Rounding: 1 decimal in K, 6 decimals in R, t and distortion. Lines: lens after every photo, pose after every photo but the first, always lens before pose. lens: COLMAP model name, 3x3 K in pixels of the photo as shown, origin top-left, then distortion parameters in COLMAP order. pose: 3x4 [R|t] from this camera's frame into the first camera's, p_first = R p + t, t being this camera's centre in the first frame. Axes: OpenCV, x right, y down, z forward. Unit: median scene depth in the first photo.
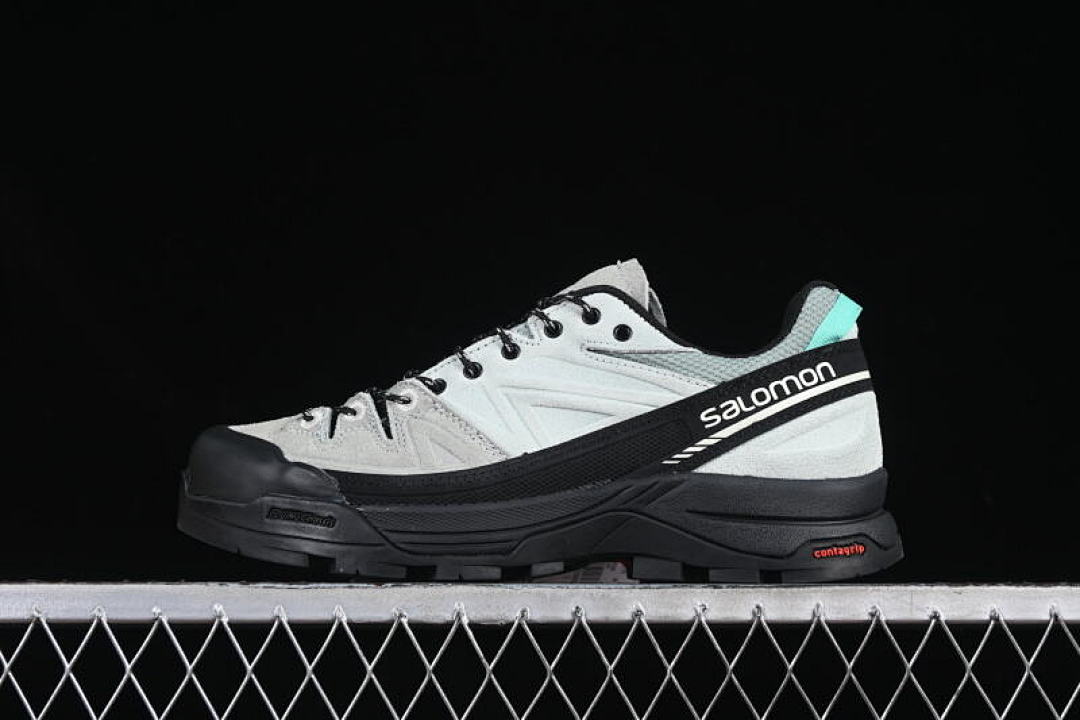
lens RADIAL K [[2178.6, 0, 540.0], [0, 2178.6, 360.0], [0, 0, 1]] dist [-0.011540, 0.104362]
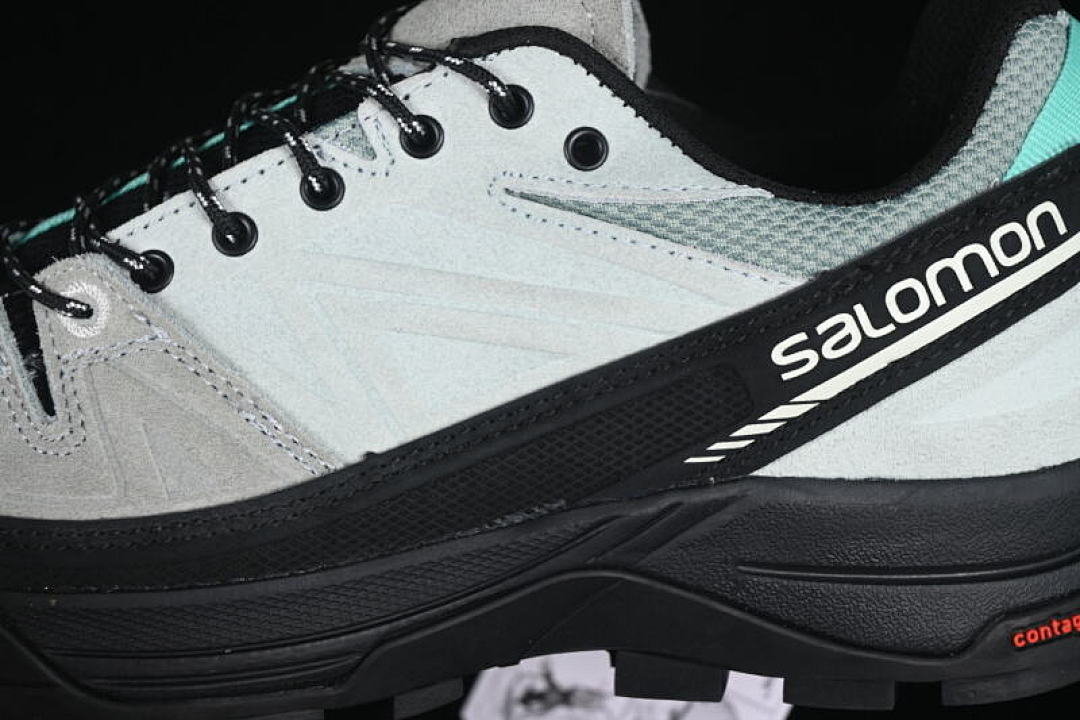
lens RADIAL K [[2178.6, 0, 540.0], [0, 2178.6, 360.0], [0, 0, 1]] dist [-0.011540, 0.104362]
pose [[0.993593, -0.043052, 0.104498, -0.017313], [0.003372, 0.935486, 0.353349, -0.125367], [-0.112969, -0.350732, 0.929637, 0.598140]]
